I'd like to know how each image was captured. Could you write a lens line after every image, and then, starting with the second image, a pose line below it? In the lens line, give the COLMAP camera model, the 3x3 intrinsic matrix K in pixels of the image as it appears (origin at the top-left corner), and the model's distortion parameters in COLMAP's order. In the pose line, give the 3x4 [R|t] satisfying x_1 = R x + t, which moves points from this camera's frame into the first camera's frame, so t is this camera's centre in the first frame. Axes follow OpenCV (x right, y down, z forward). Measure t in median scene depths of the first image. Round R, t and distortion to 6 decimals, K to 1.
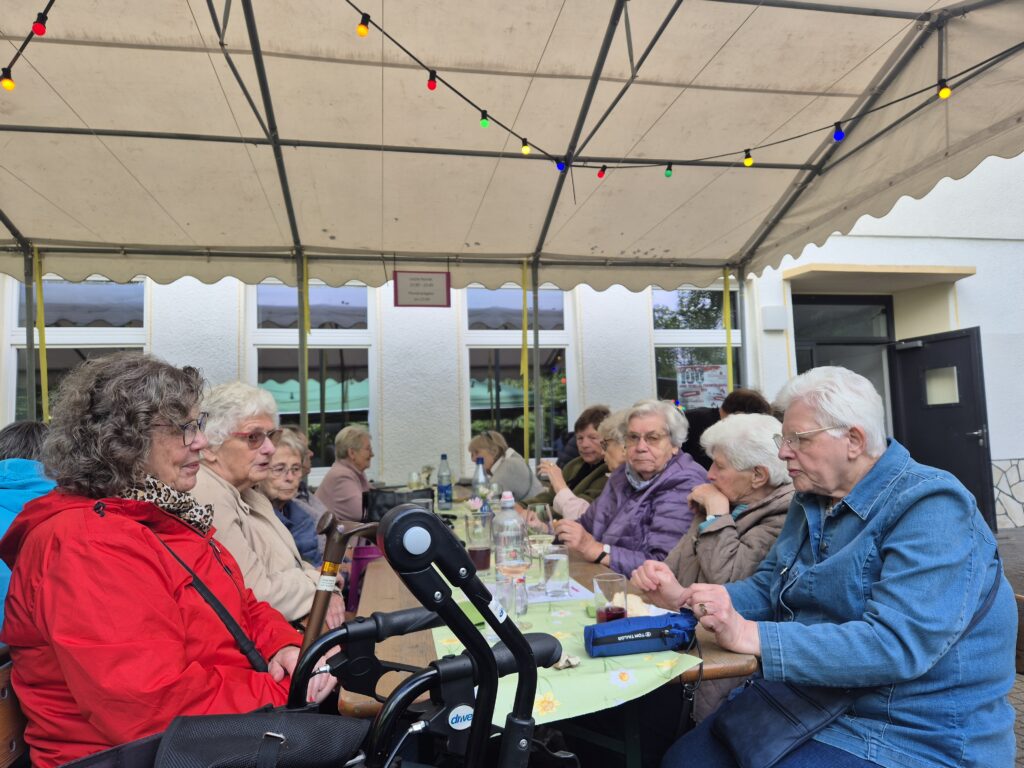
lens RADIAL K [[697.8, 0, 512.0], [0, 697.8, 384.0], [0, 0, 1]] dist [0.077623, -0.072459]
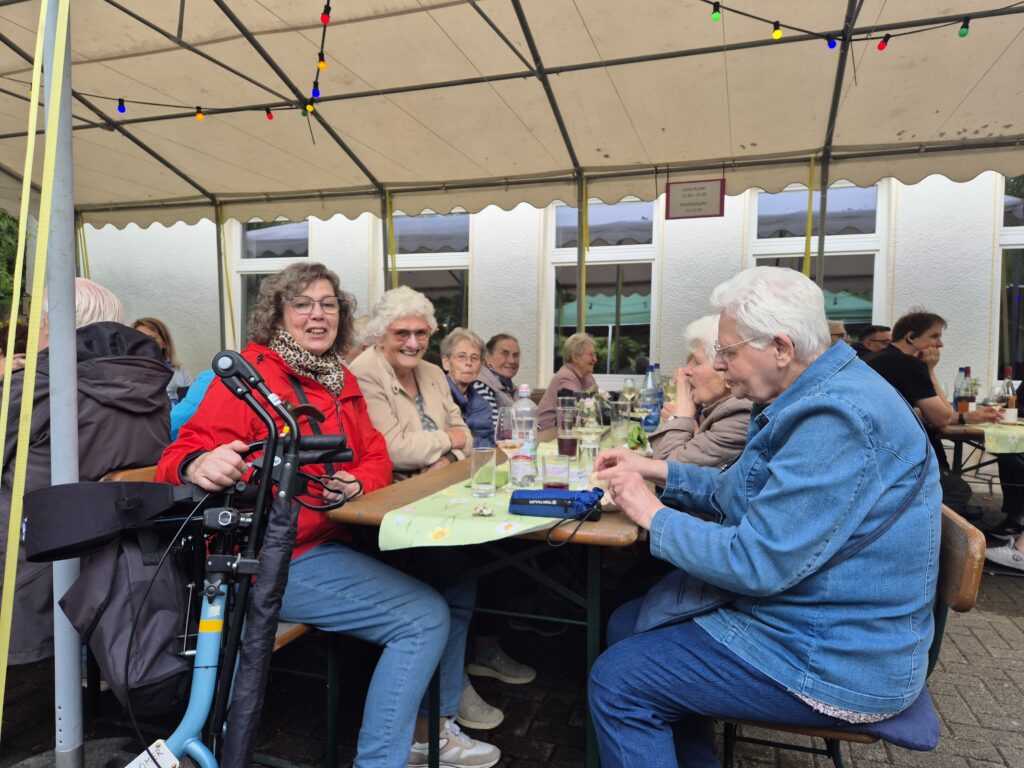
lens RADIAL K [[697.8, 0, 512.0], [0, 697.8, 384.0], [0, 0, 1]] dist [0.077623, -0.072459]
pose [[0.862245, 0.059435, -0.502993, 0.163769], [0.000401, 0.993011, 0.118023, 0.004879], [0.506492, -0.101966, 0.856194, -0.003288]]
